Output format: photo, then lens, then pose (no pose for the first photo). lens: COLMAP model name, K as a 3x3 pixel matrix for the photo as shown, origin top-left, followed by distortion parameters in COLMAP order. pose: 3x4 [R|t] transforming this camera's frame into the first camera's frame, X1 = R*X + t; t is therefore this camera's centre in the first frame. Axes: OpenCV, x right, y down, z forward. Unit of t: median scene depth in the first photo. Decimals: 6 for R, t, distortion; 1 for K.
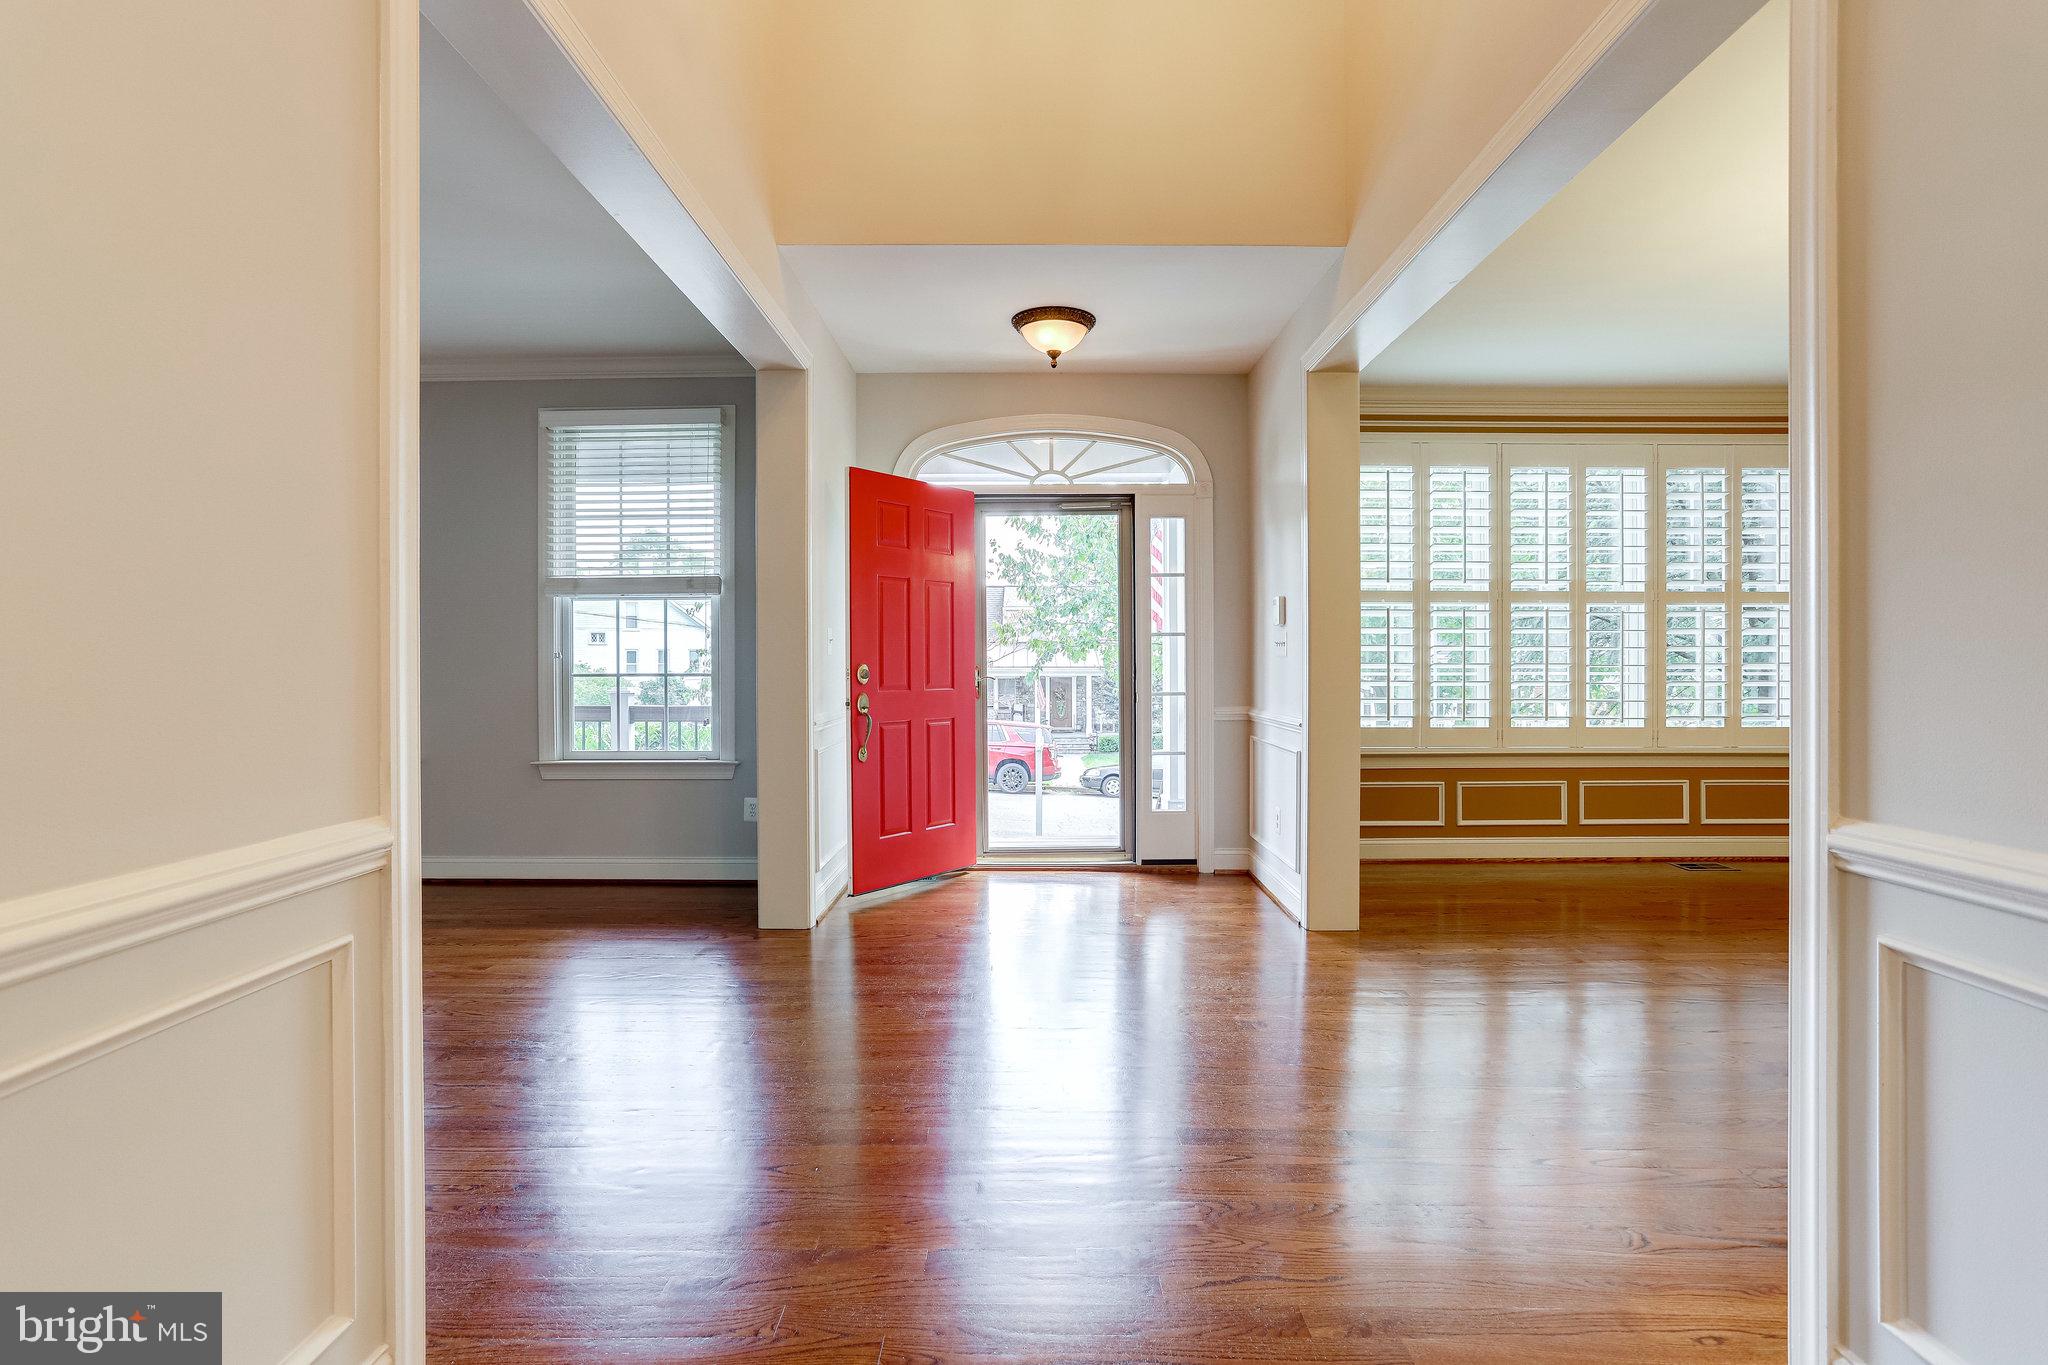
lens RADIAL K [[893.2, 0, 1800.6], [0, 893.2, 686.1], [0, 0, 1]] dist [-0.017131, -0.000389]
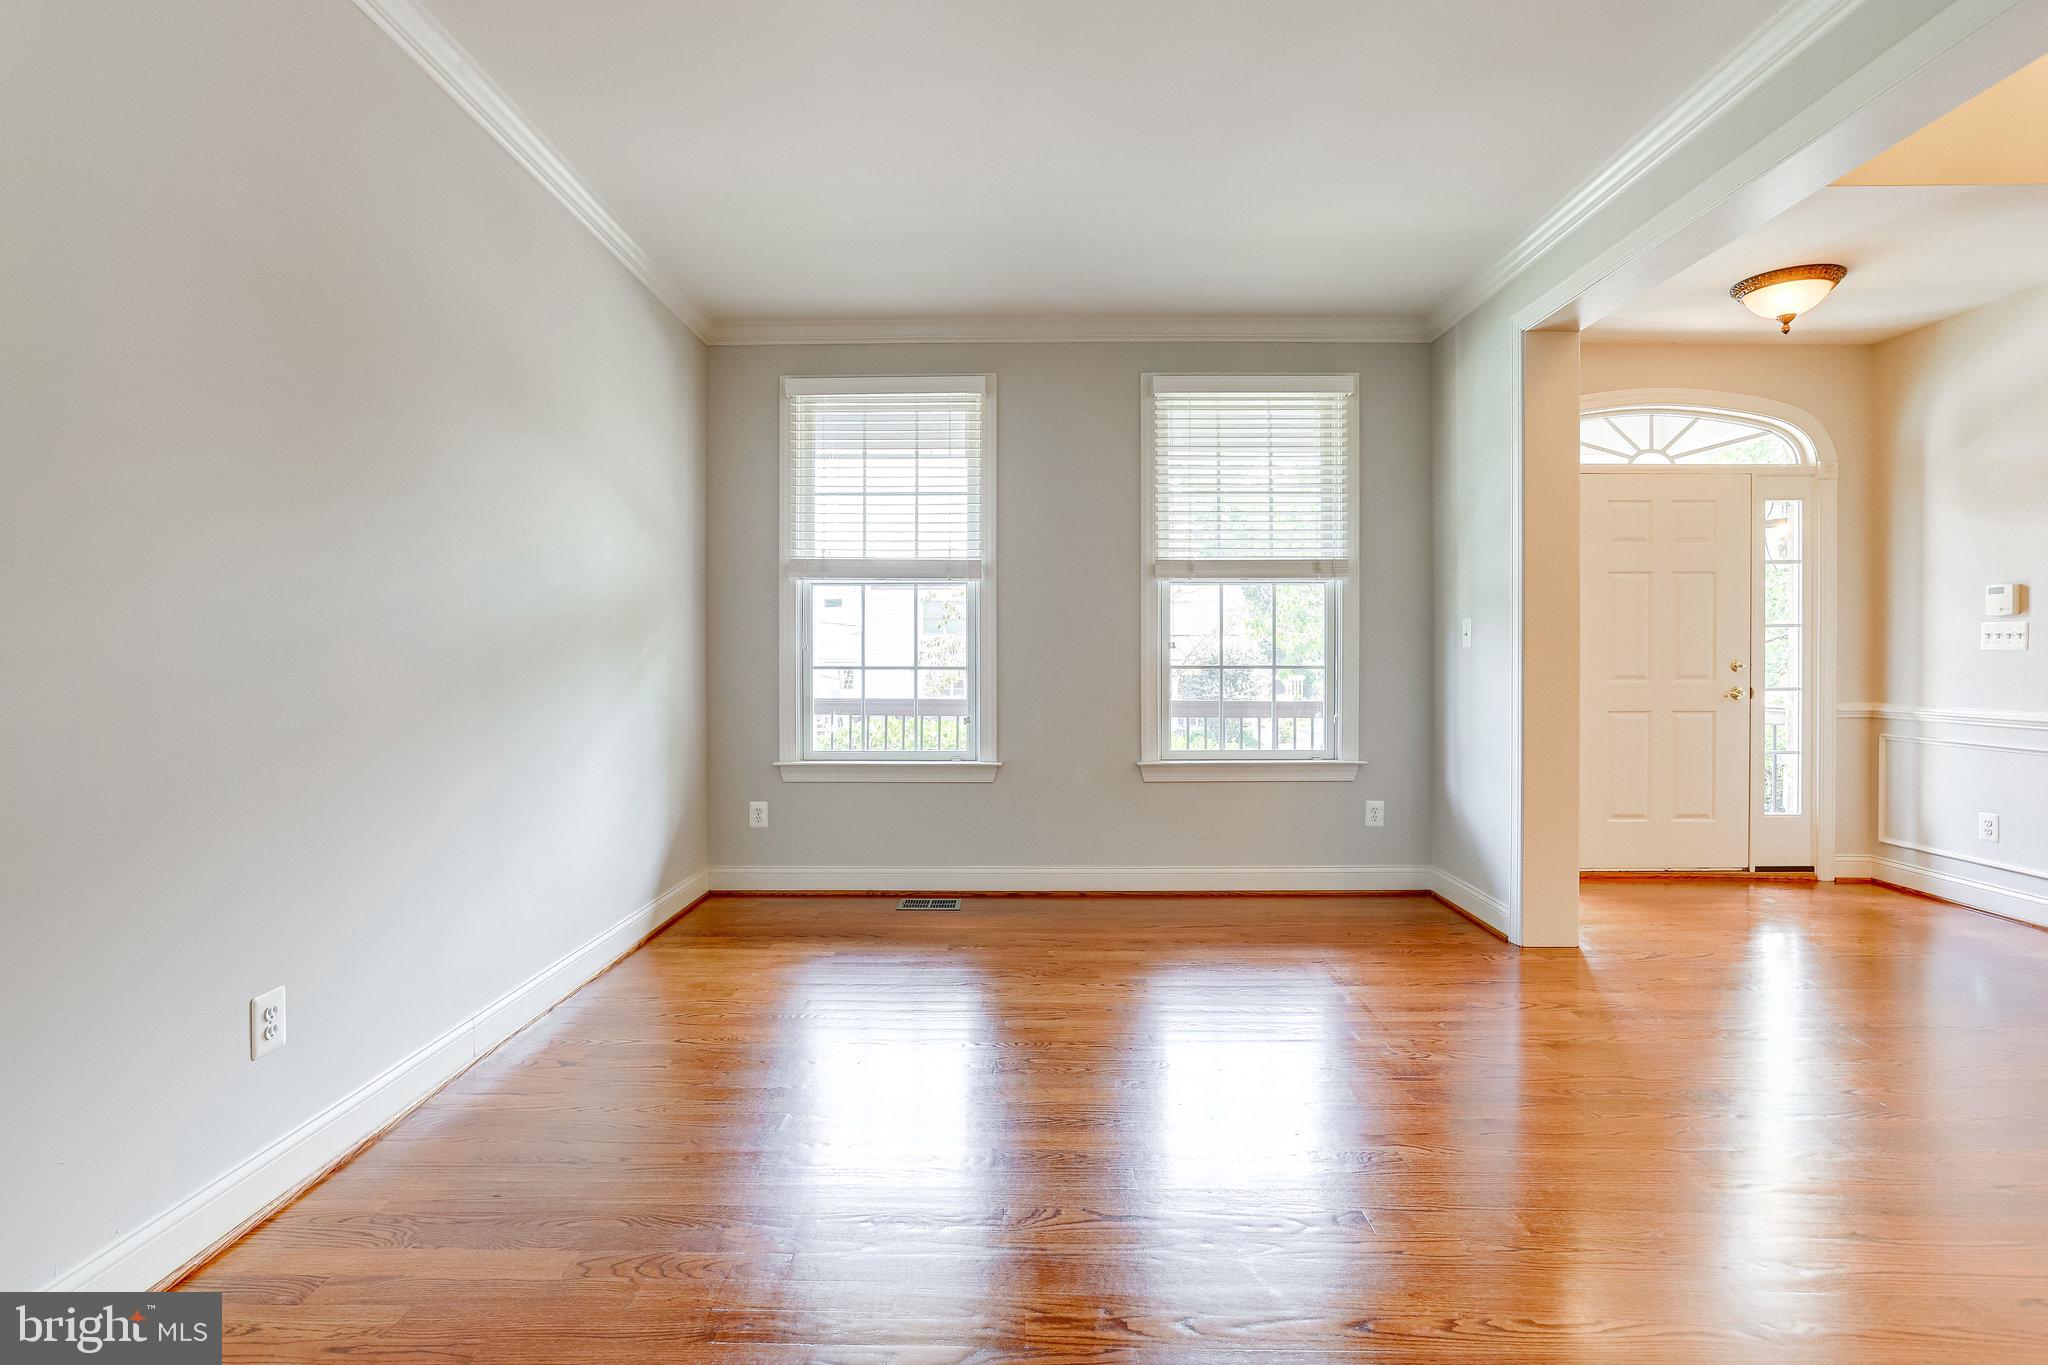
lens RADIAL K [[977.6, 0, 1024.0], [0, 977.6, 682.5], [0, 0, 1]] dist [-0.045452, 0.026214]
pose [[0.999836, 0.002598, -0.017921, -1.497504], [-0.002676, 0.999987, -0.004325, 0.008510], [0.017909, 0.004372, 0.999830, -0.029012]]
